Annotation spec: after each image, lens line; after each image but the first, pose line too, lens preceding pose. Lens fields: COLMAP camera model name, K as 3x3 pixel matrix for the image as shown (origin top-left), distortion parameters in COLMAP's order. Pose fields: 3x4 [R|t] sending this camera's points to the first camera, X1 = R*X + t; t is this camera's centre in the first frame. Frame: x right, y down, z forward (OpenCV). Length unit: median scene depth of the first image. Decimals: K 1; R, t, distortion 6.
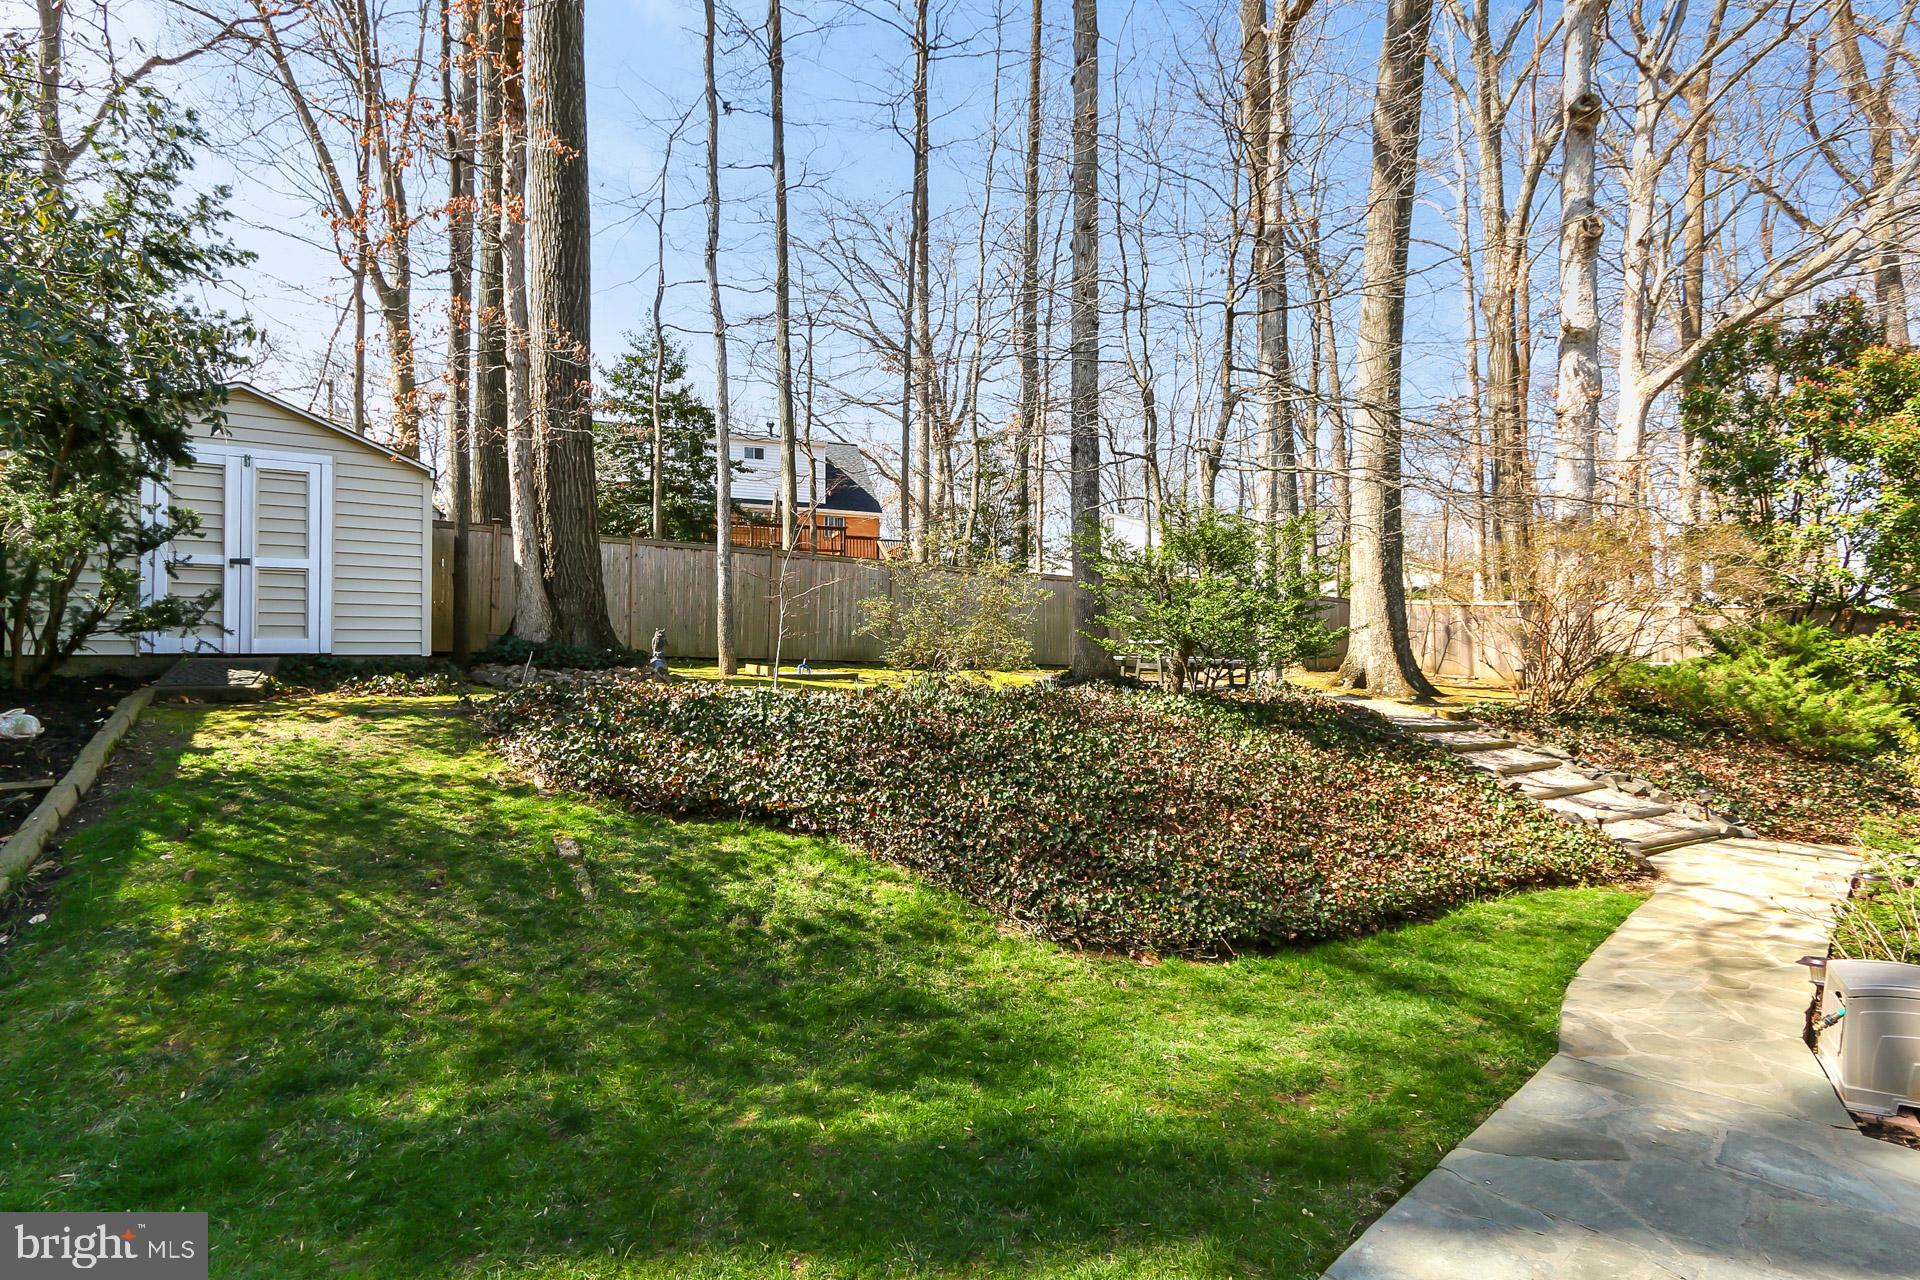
lens RADIAL K [[875.3, 0, 953.2], [0, 875.3, 646.9], [0, 0, 1]] dist [0.010871, 0.001250]
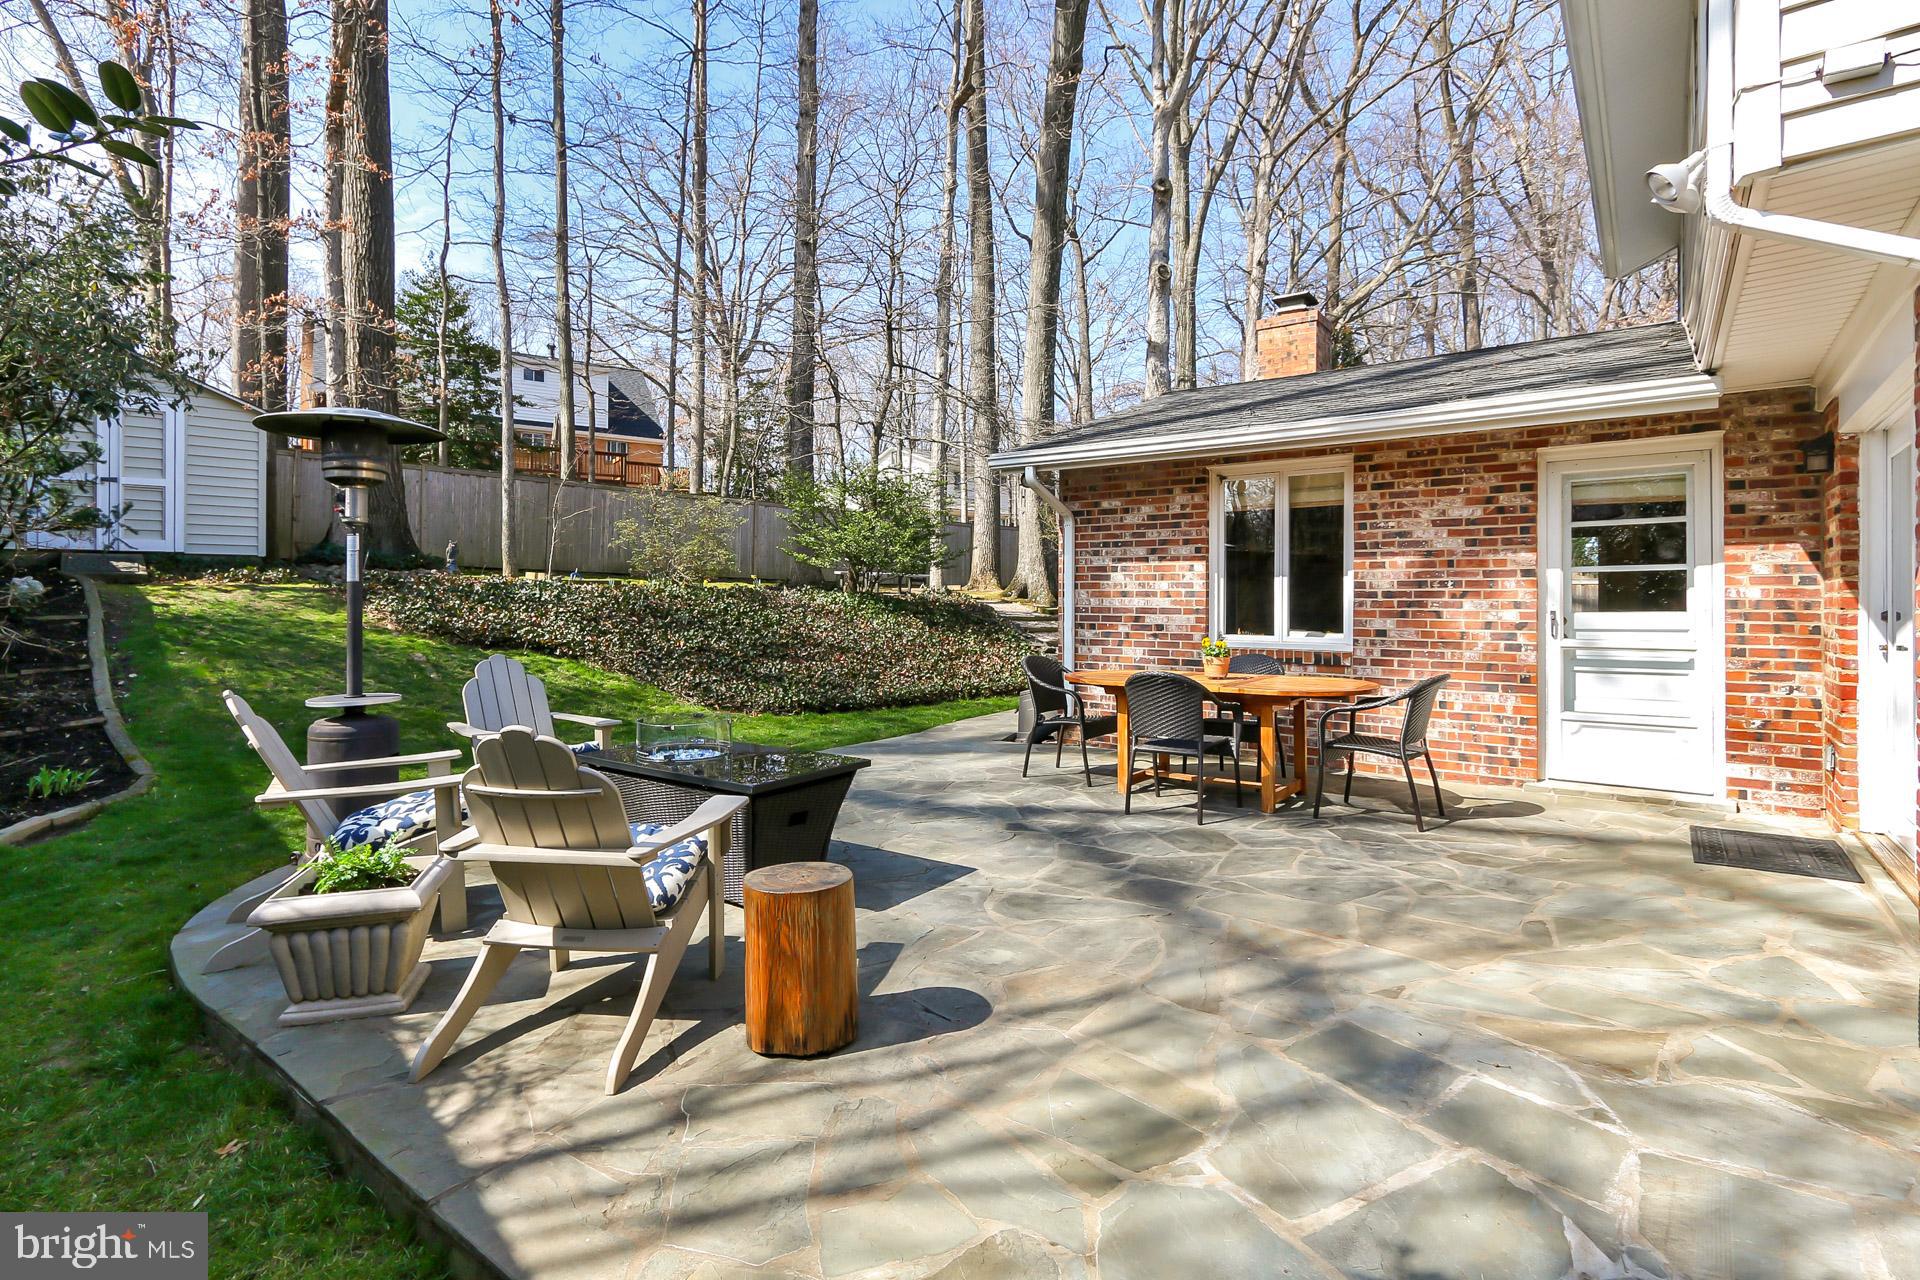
lens RADIAL K [[875.3, 0, 925.9], [0, 875.3, 589.3], [0, 0, 1]] dist [0.010871, 0.001250]
pose [[0.980573, 0.009510, 0.195926, 0.098780], [-0.012863, 0.999792, 0.015851, 0.023949], [-0.195734, -0.018064, 0.980491, -0.432782]]
